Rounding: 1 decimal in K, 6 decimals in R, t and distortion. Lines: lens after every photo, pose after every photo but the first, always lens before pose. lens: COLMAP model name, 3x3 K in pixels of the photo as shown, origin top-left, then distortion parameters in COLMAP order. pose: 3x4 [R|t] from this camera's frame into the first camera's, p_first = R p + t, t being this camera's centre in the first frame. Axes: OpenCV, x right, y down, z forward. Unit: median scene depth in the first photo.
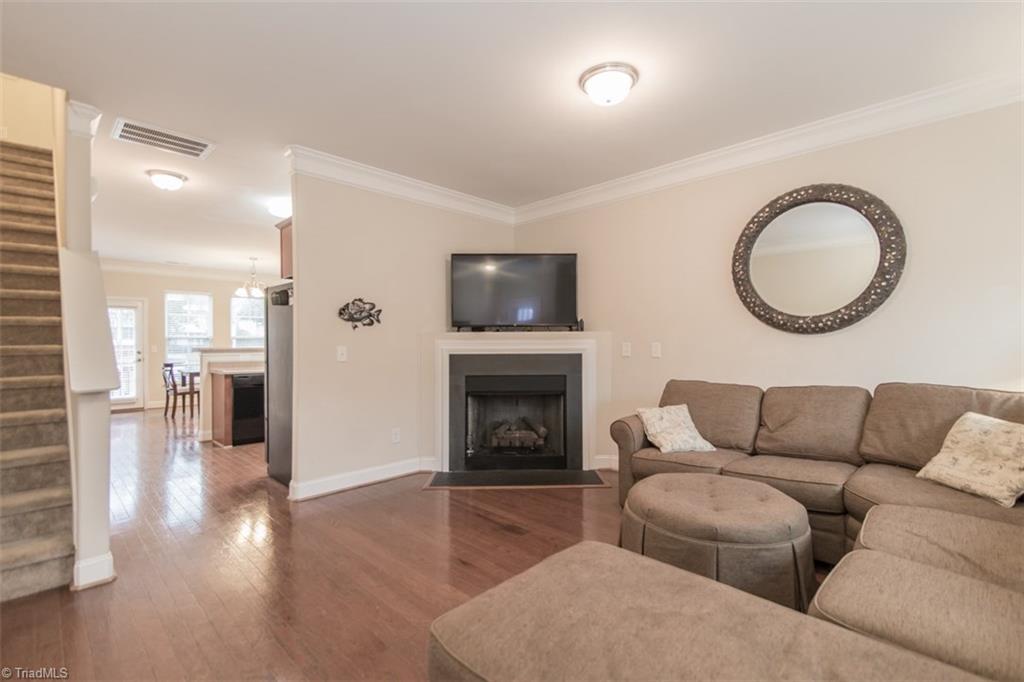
lens RADIAL K [[461.2, 0, 511.4], [0, 461.2, 344.5], [0, 0, 1]] dist [-0.000875, -0.000840]
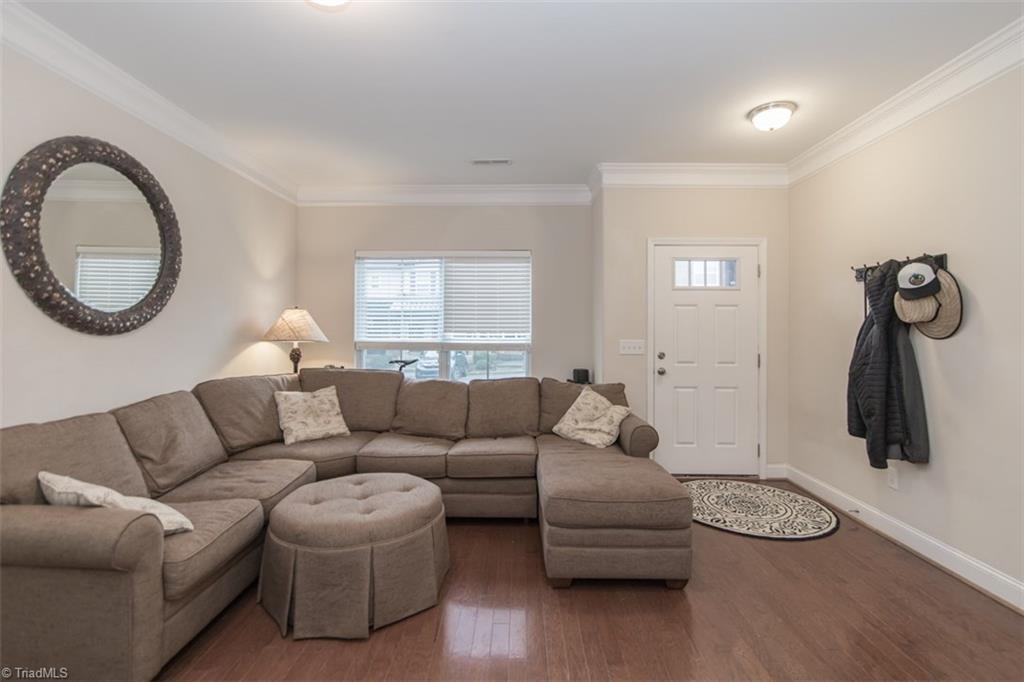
lens RADIAL K [[461.2, 0, 520.8], [0, 461.2, 330.3], [0, 0, 1]] dist [-0.000875, -0.000840]
pose [[-0.705188, 0.000219, 0.709020, -0.284852], [0.001639, 0.999998, 0.001322, -0.022714], [-0.709018, 0.002094, -0.705187, 0.778562]]
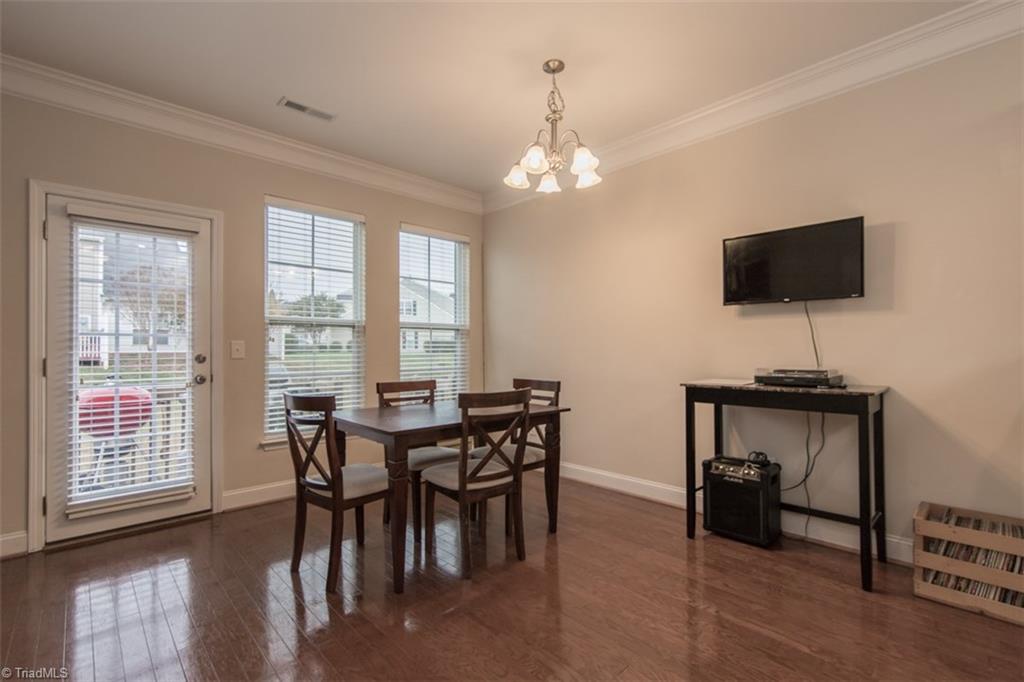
lens RADIAL K [[461.2, 0, 515.1], [0, 461.2, 343.1], [0, 0, 1]] dist [-0.000875, -0.000840]
pose [[0.999149, -0.002545, -0.041159, -1.096620], [0.001812, 0.999839, -0.017842, 0.024534], [0.041198, 0.017752, 0.998993, 1.300858]]
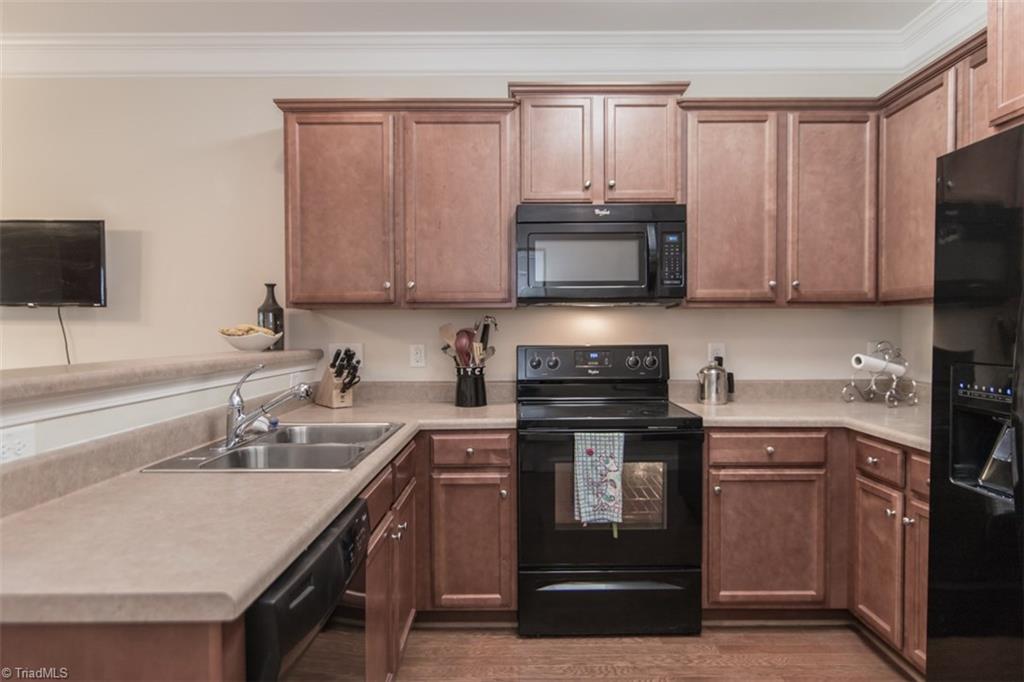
lens RADIAL K [[618.5, 0, 519.0], [0, 618.5, 341.5], [0, 0, 1]] dist [-0.001562, -0.003571]
pose [[0.714521, -0.014564, 0.699463, -0.849417], [0.003214, 0.999841, 0.017536, -0.012786], [-0.699607, -0.010282, 0.714454, 1.037034]]
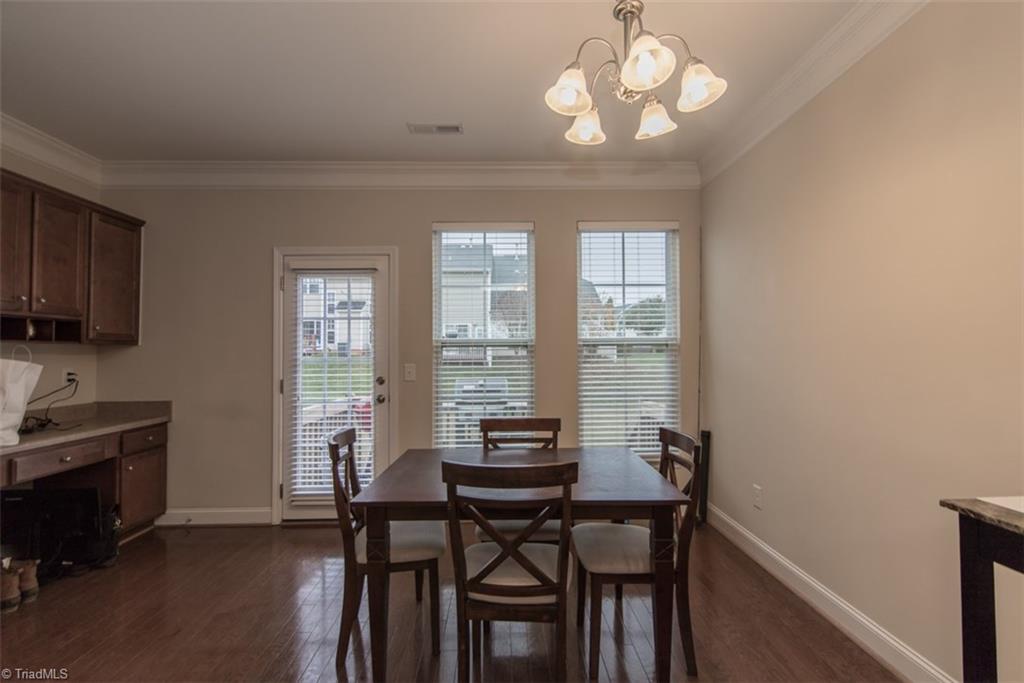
lens RADIAL K [[461.2, 0, 509.6], [0, 461.2, 338.6], [0, 0, 1]] dist [-0.000875, -0.000840]
pose [[0.711730, -0.023139, -0.702072, -0.885354], [0.003681, 0.999566, -0.029212, -0.014637], [0.702443, 0.018207, 0.711507, 1.589349]]
